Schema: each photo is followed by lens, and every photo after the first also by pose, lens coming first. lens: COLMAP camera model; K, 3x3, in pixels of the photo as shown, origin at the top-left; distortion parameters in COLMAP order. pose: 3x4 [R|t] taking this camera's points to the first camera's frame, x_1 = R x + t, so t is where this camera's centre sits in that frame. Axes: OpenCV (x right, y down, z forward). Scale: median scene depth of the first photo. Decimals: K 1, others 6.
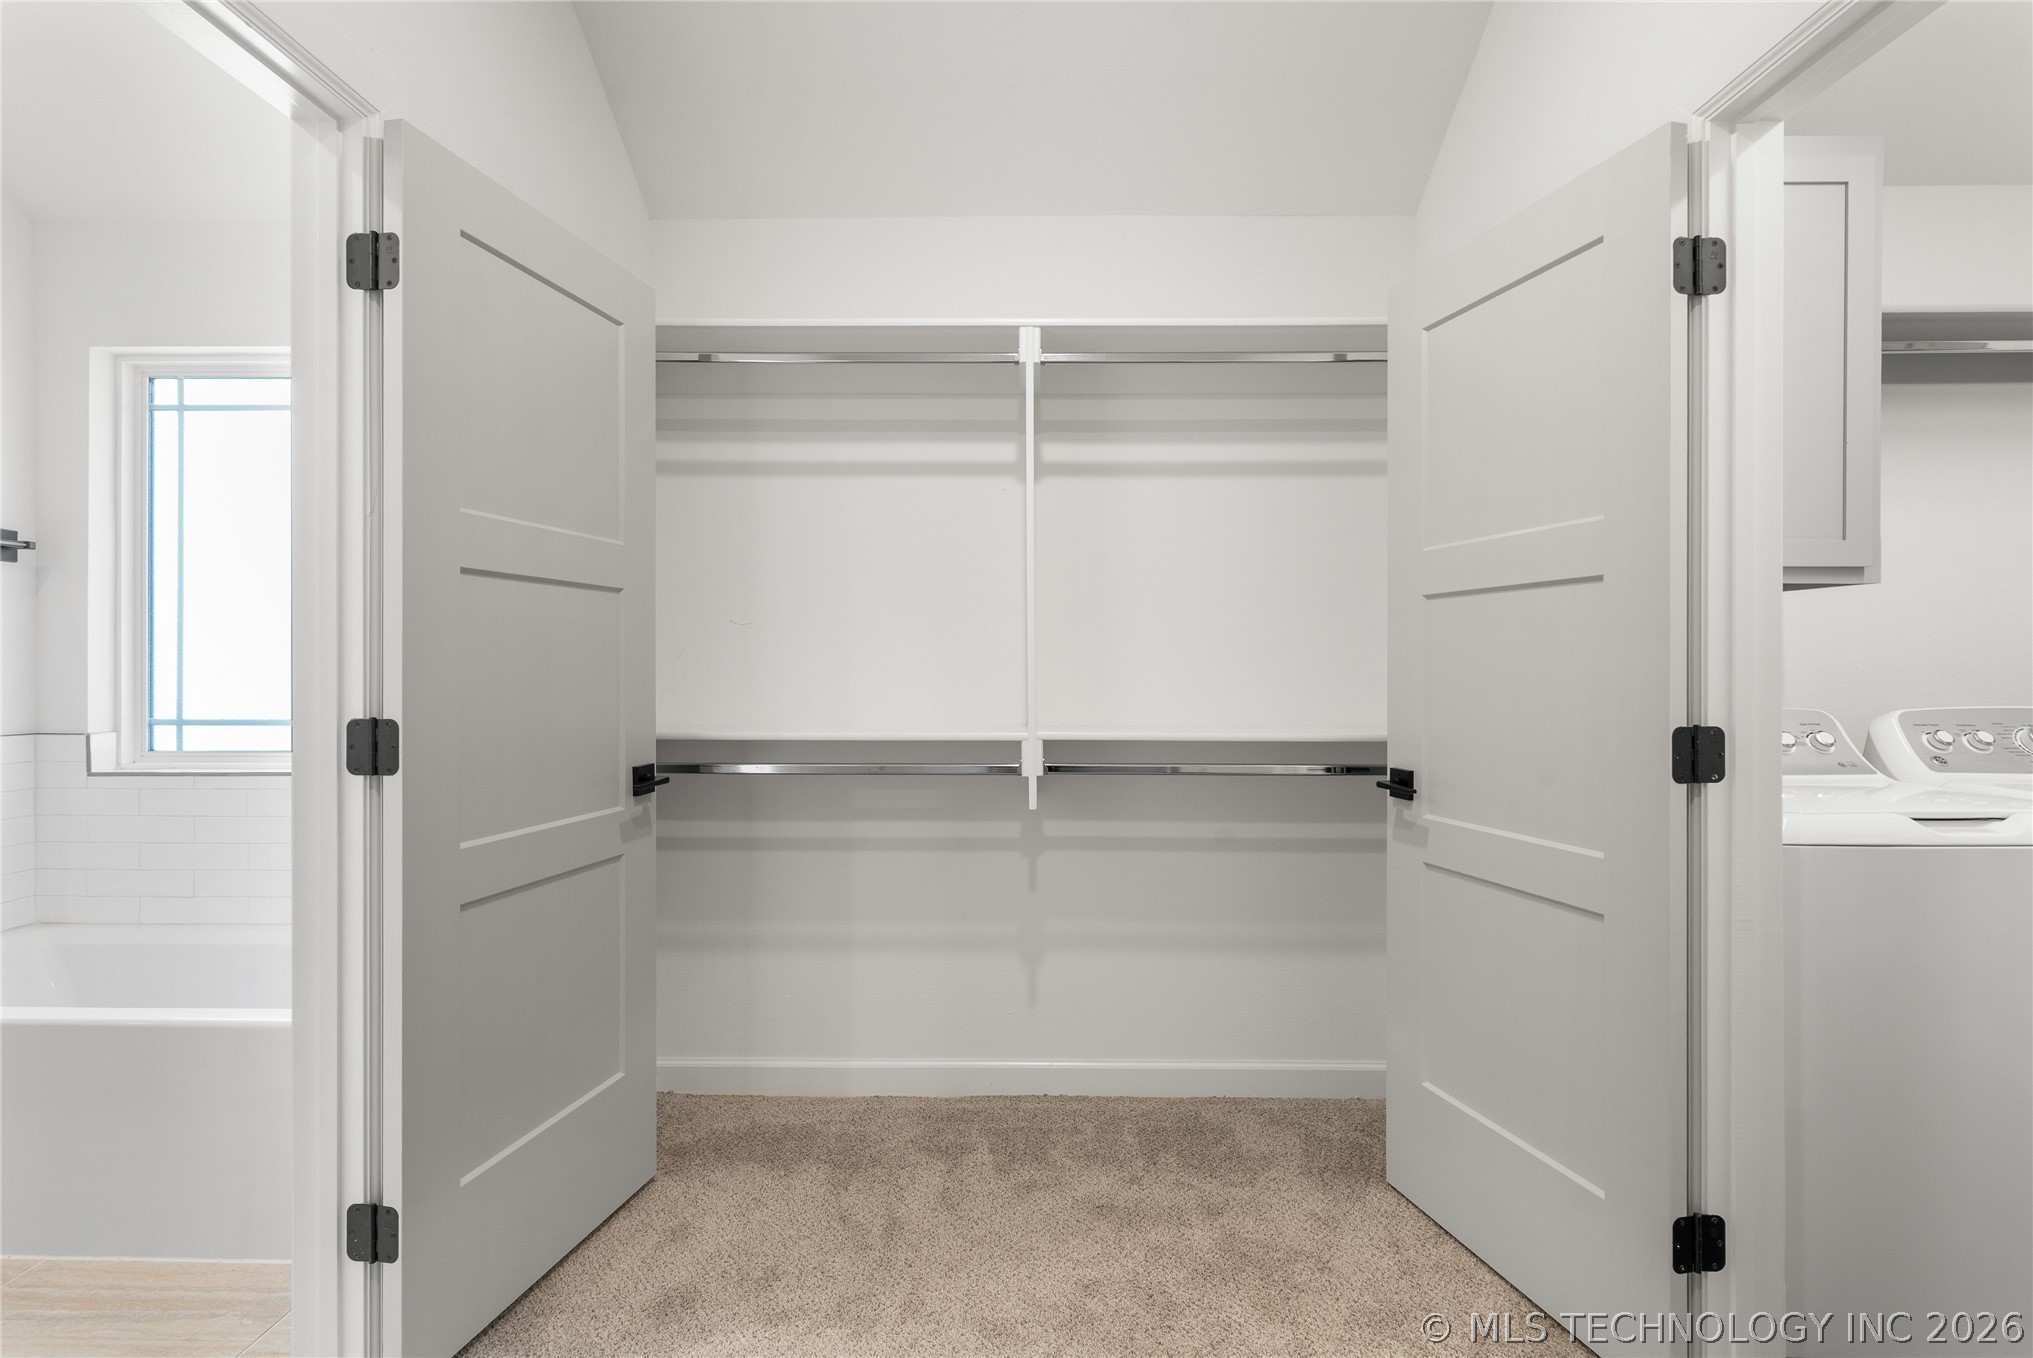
lens RADIAL K [[976.9, 0, 1006.4], [0, 976.9, 668.4], [0, 0, 1]] dist [-0.001165, 0.001281]
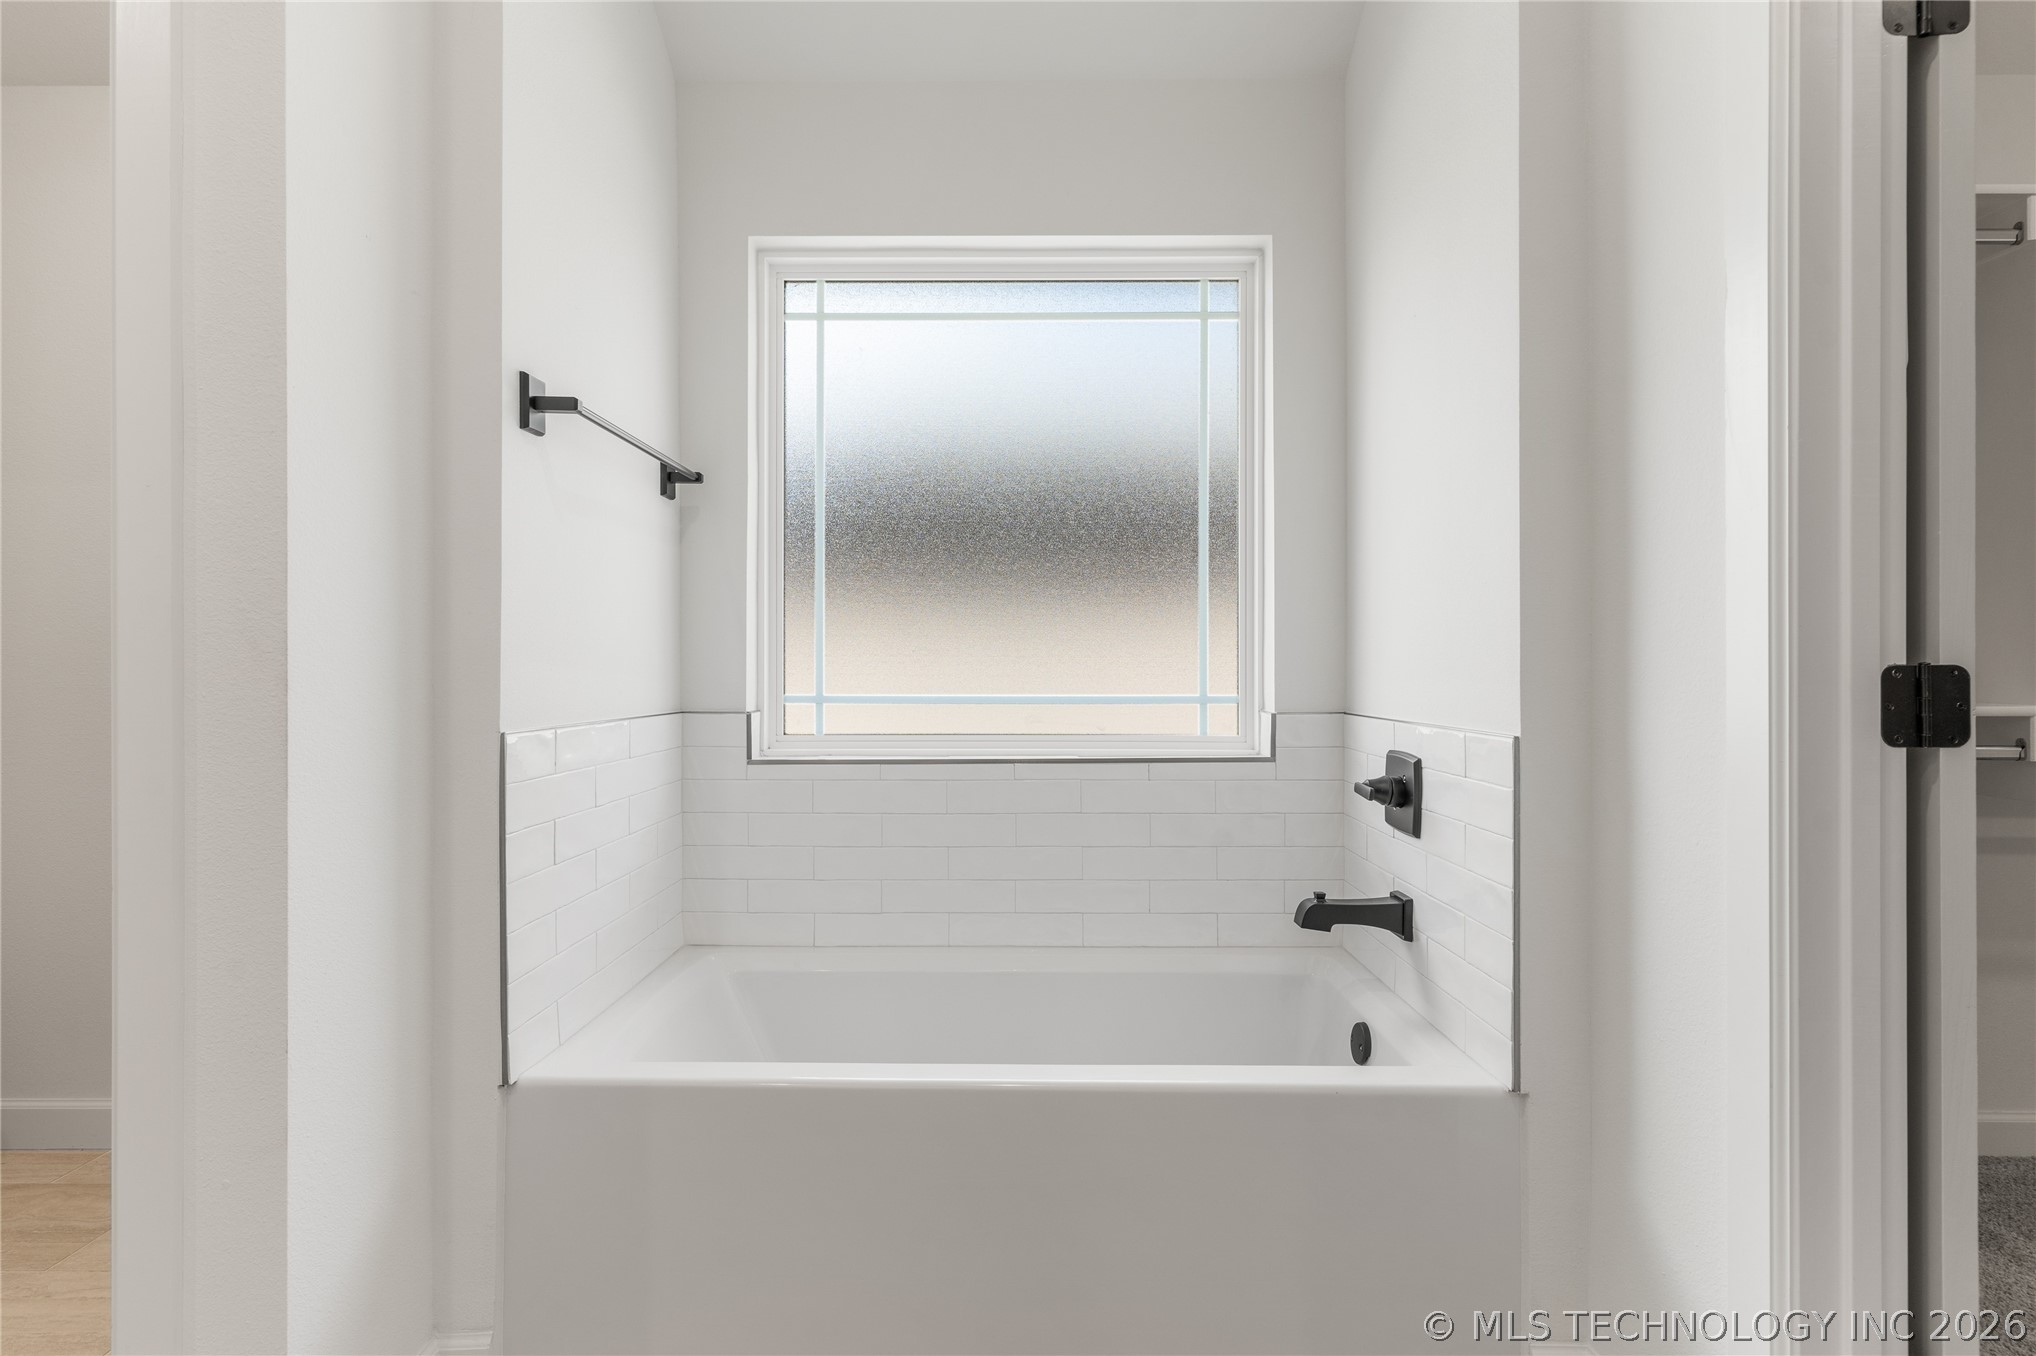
lens RADIAL K [[978.3, 0, 1016.8], [0, 978.3, 670.3], [0, 0, 1]] dist [-0.001165, 0.001281]
pose [[0.999577, 0.002067, 0.029022, -0.748701], [-0.002068, 0.999998, -0.000003, 0.032318], [-0.029022, -0.000057, 0.999579, 0.183919]]
